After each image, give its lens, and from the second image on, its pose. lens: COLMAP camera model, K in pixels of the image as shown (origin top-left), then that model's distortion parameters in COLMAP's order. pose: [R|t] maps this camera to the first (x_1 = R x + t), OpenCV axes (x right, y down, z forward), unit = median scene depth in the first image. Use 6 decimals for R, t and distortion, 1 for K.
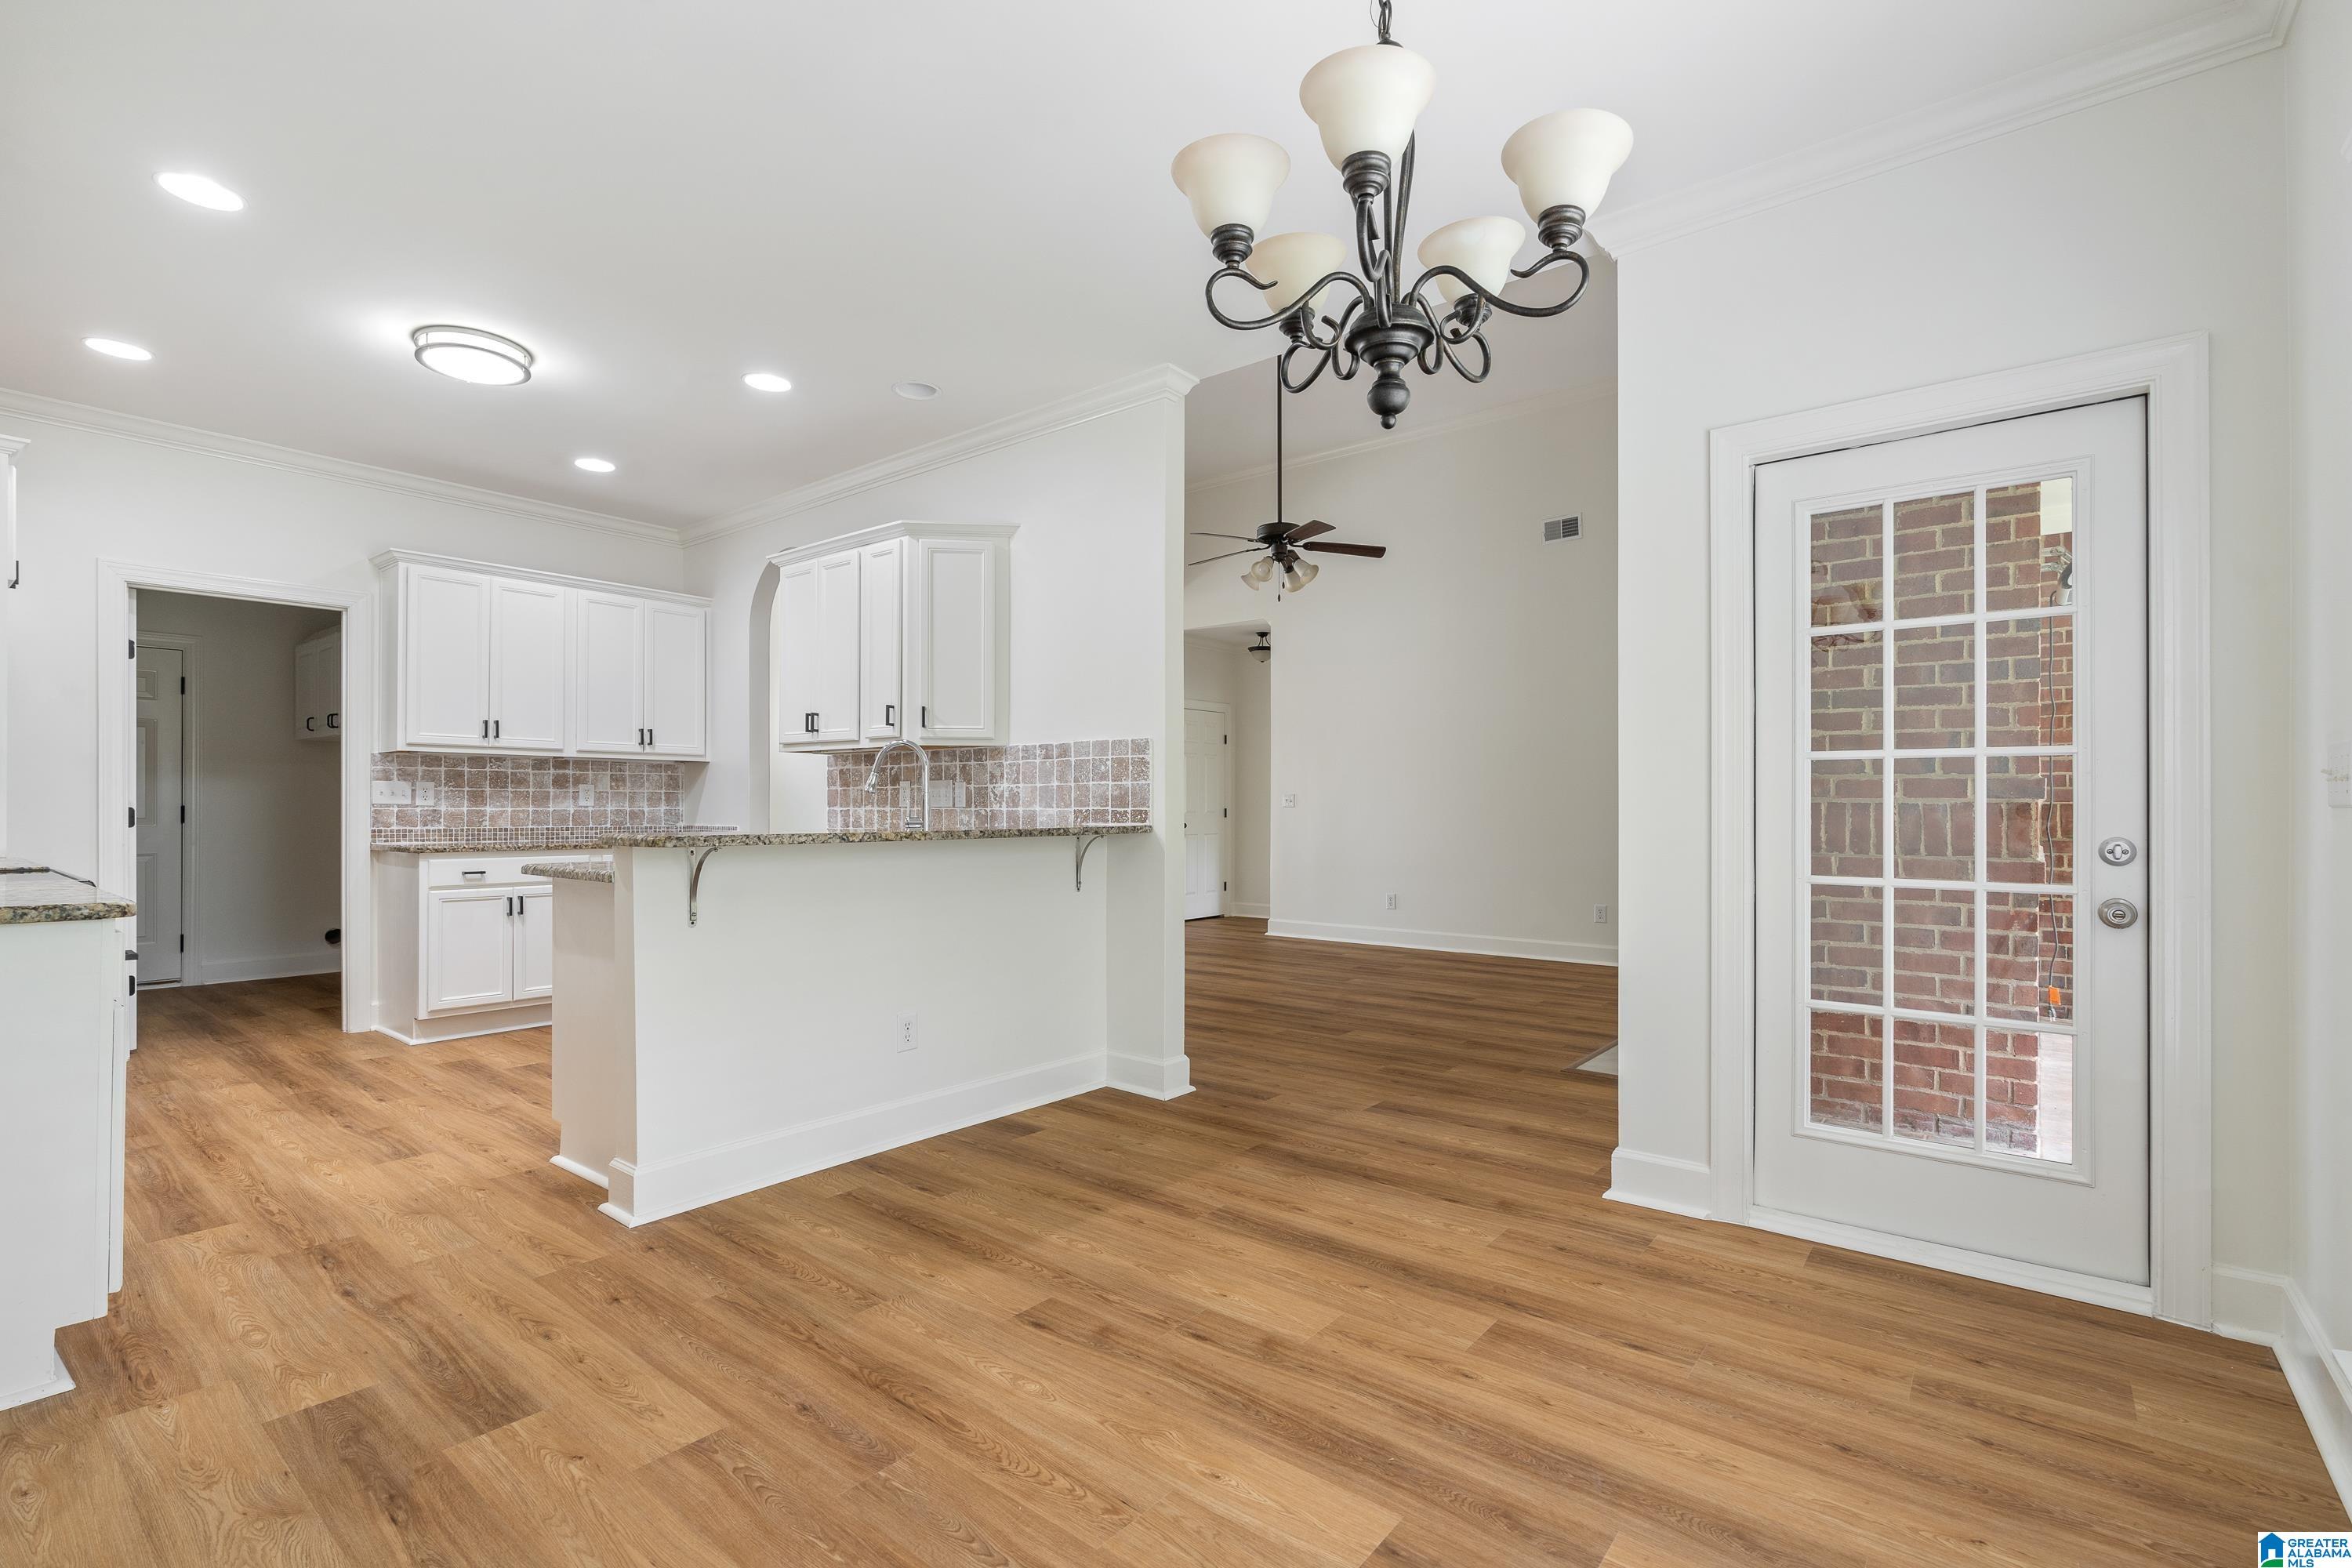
lens RADIAL K [[1068.8, 0, 1143.4], [0, 1068.8, 794.3], [0, 0, 1]] dist [-0.008082, 0.002272]
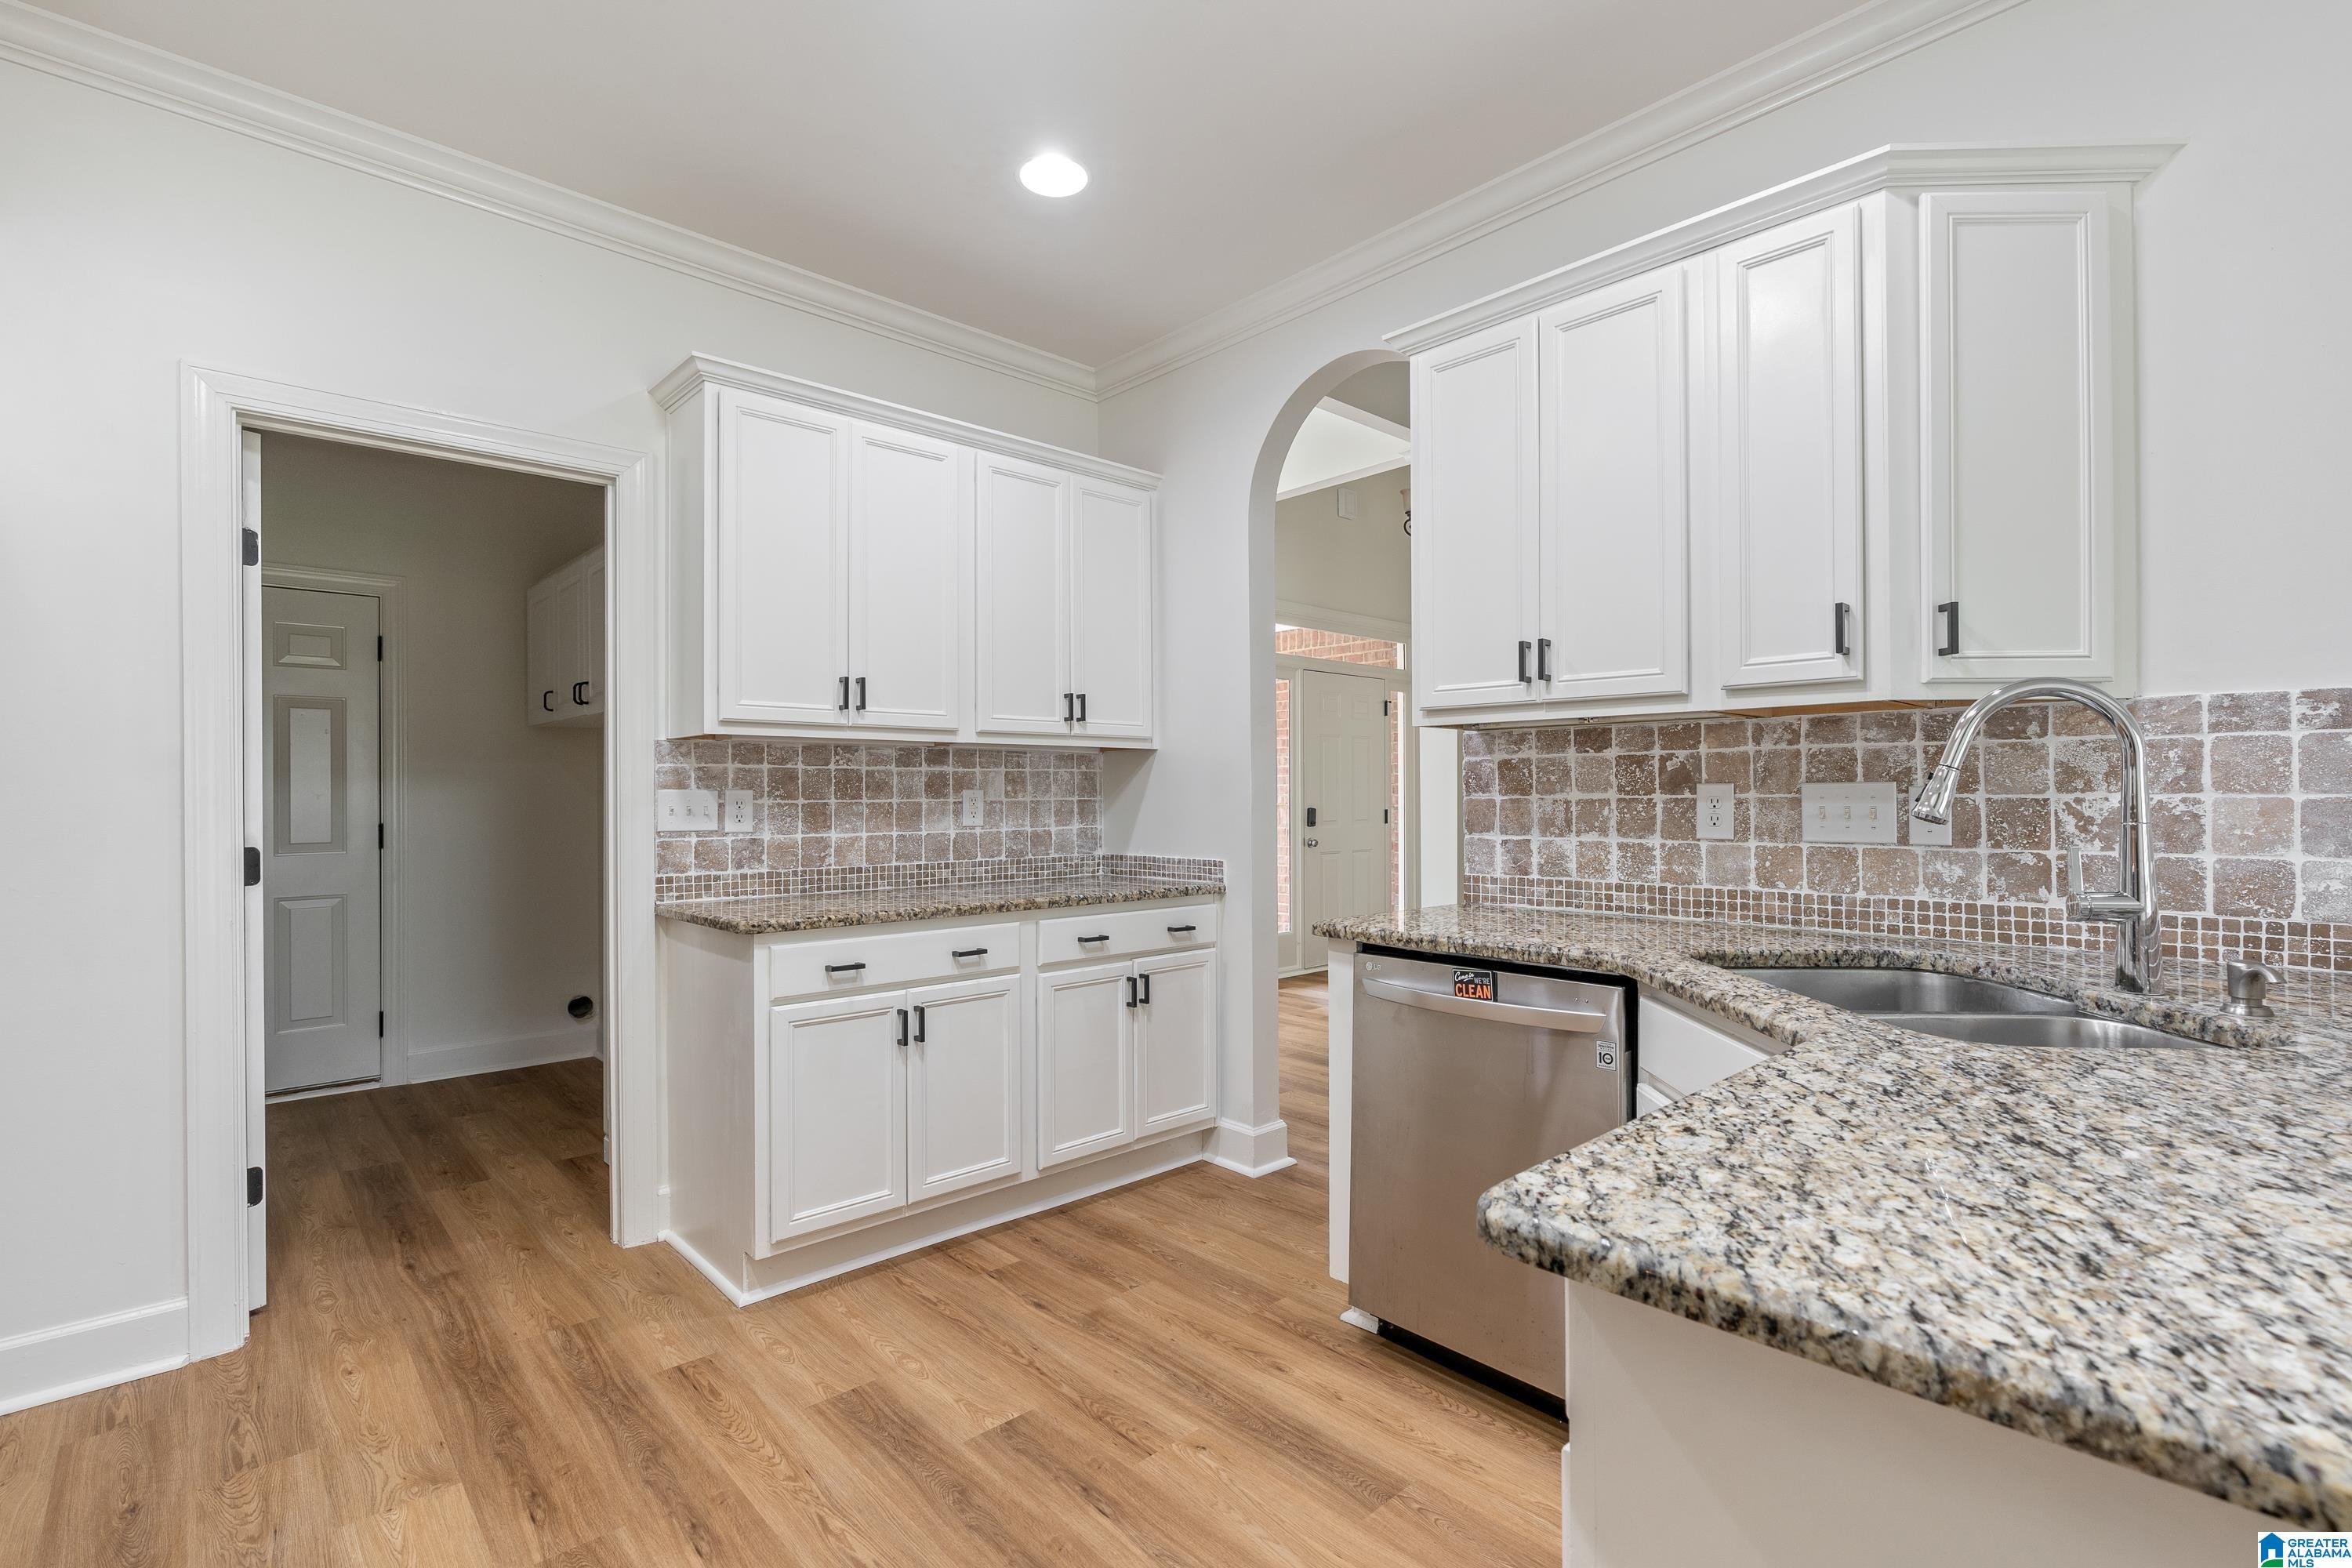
lens RADIAL K [[1068.8, 0, 1158.0], [0, 1068.8, 777.8], [0, 0, 1]] dist [-0.008082, 0.002272]
pose [[0.989884, -0.008001, -0.141652, -0.398053], [0.007432, 0.999962, -0.004542, -0.014801], [0.141683, 0.003443, 0.989906, 0.500676]]
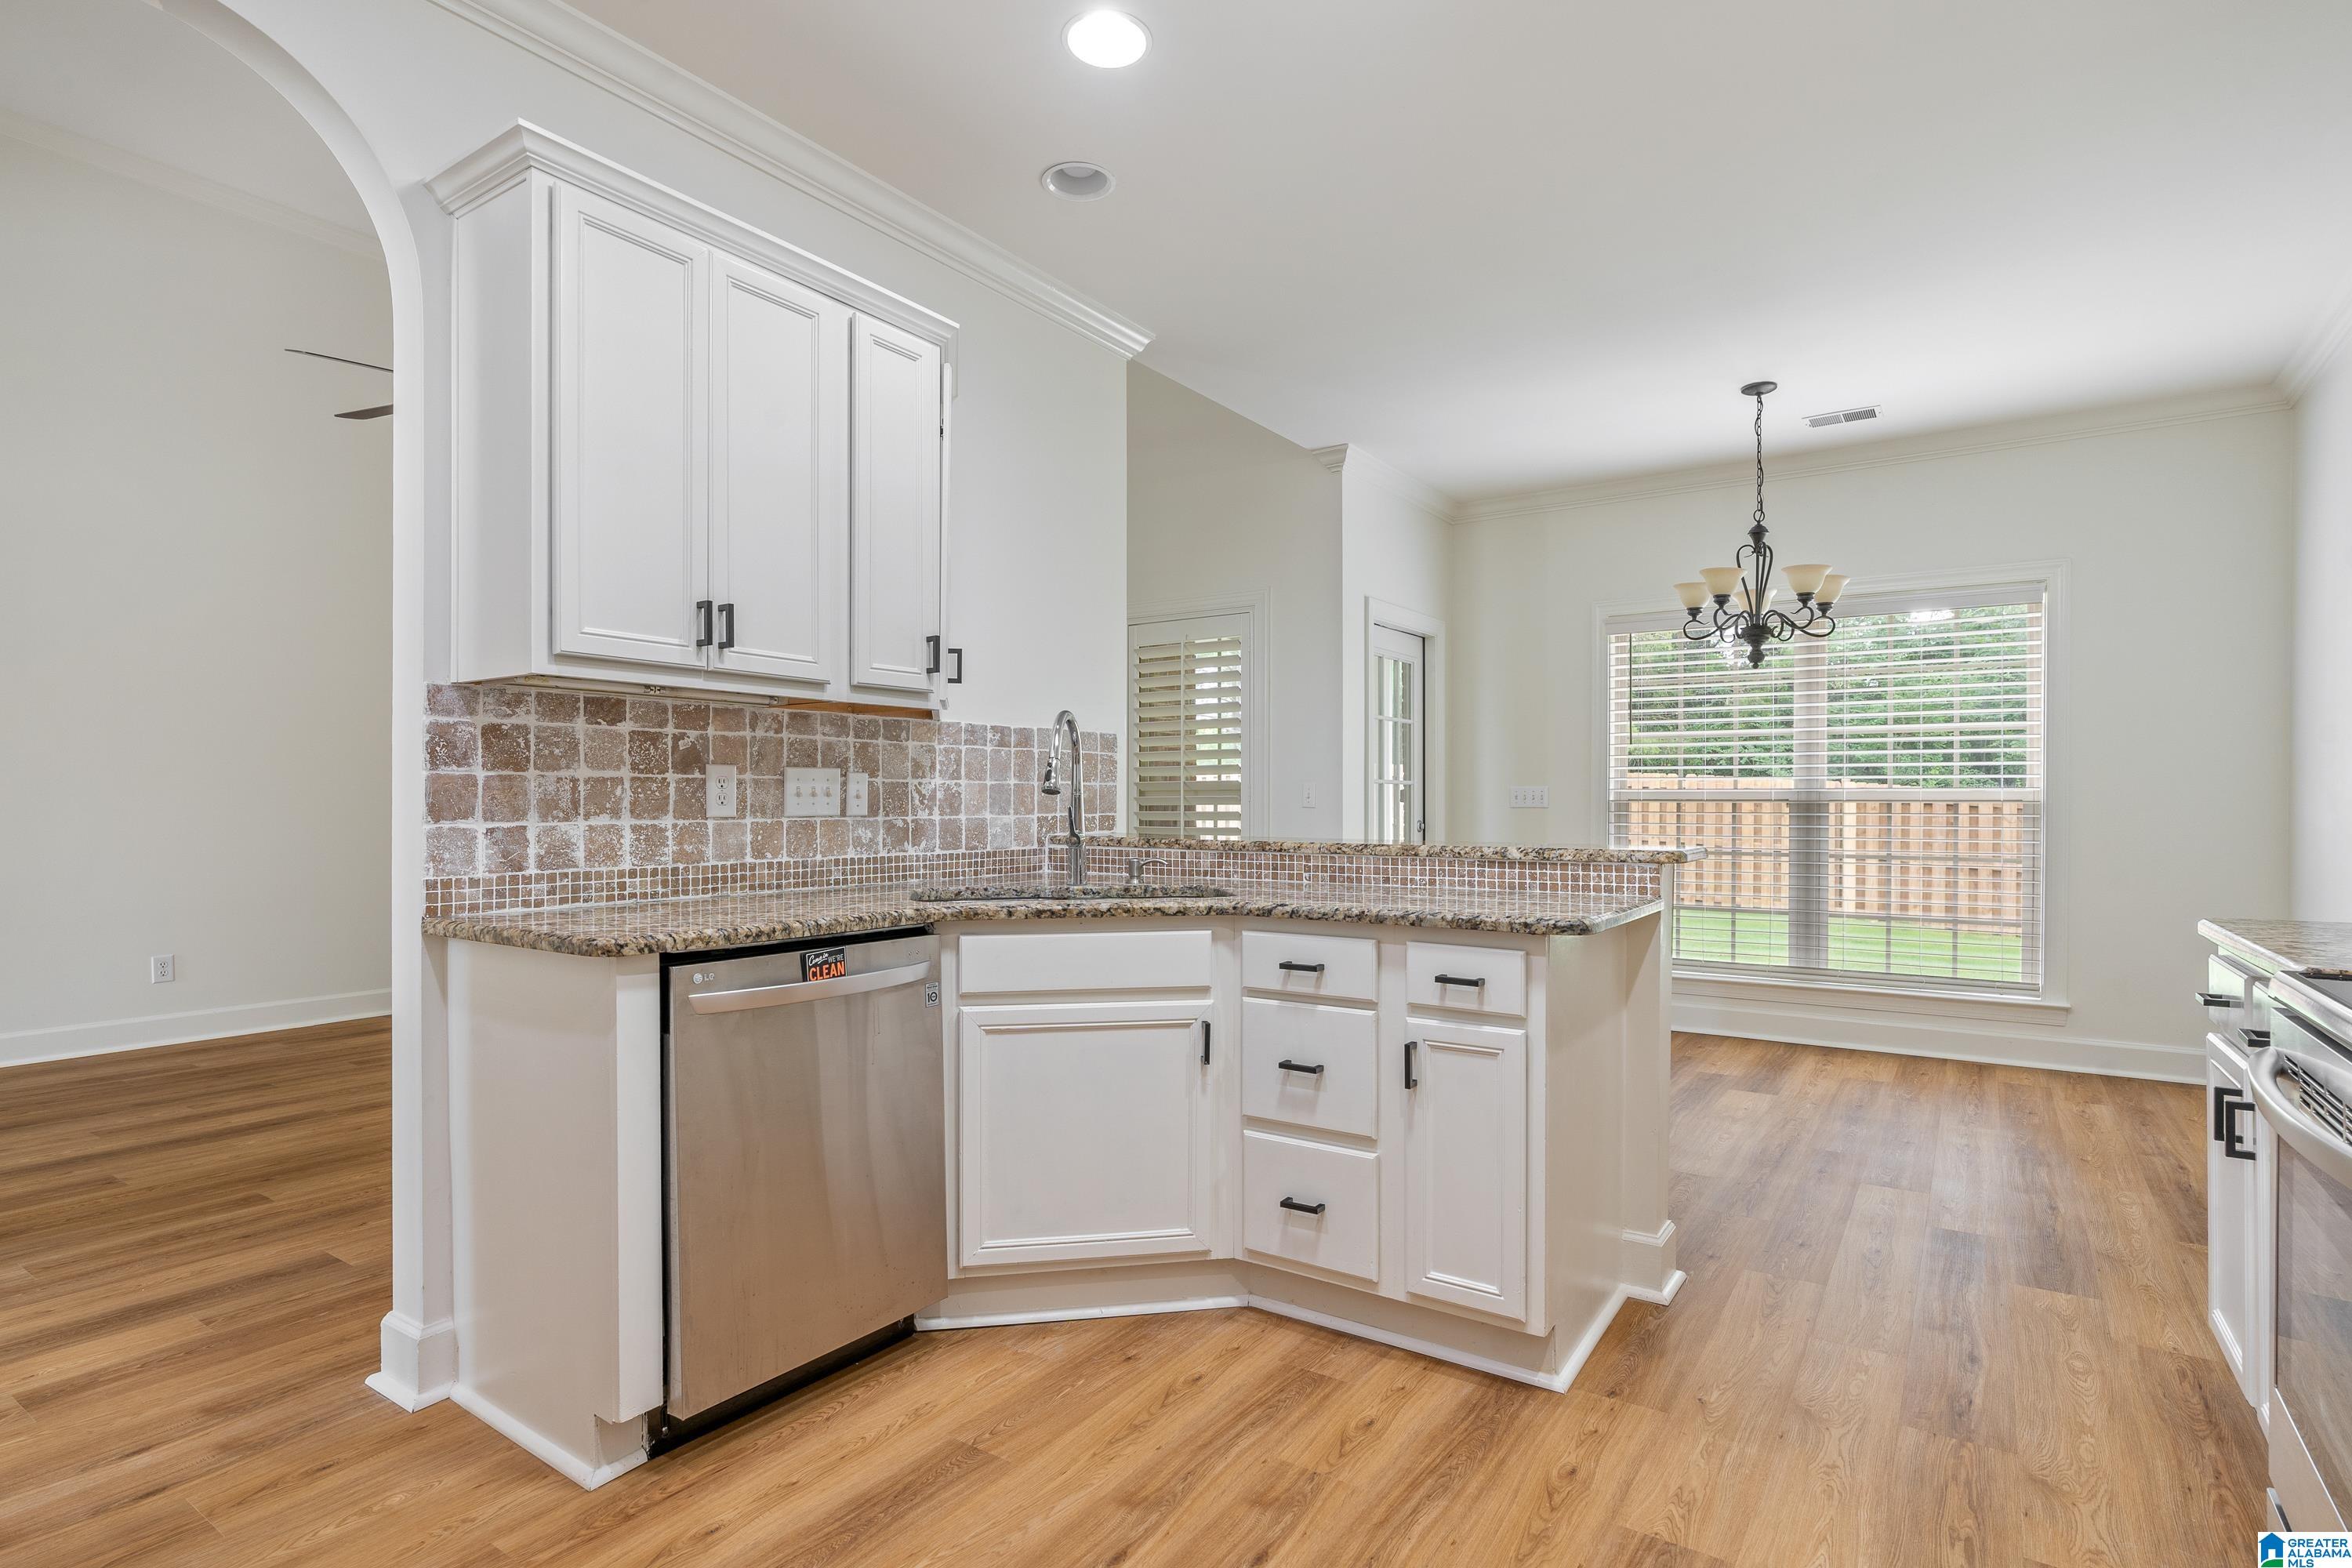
lens RADIAL K [[1198.0, 0, 1223.0], [0, 1198.0, 773.1], [0, 0, 1]] dist [-0.008877, 0.005556]
pose [[-0.126959, 0.022583, 0.991651, -0.798899], [-0.011463, 0.999641, -0.024233, 0.002125], [-0.991842, -0.014444, -0.126654, 0.838733]]
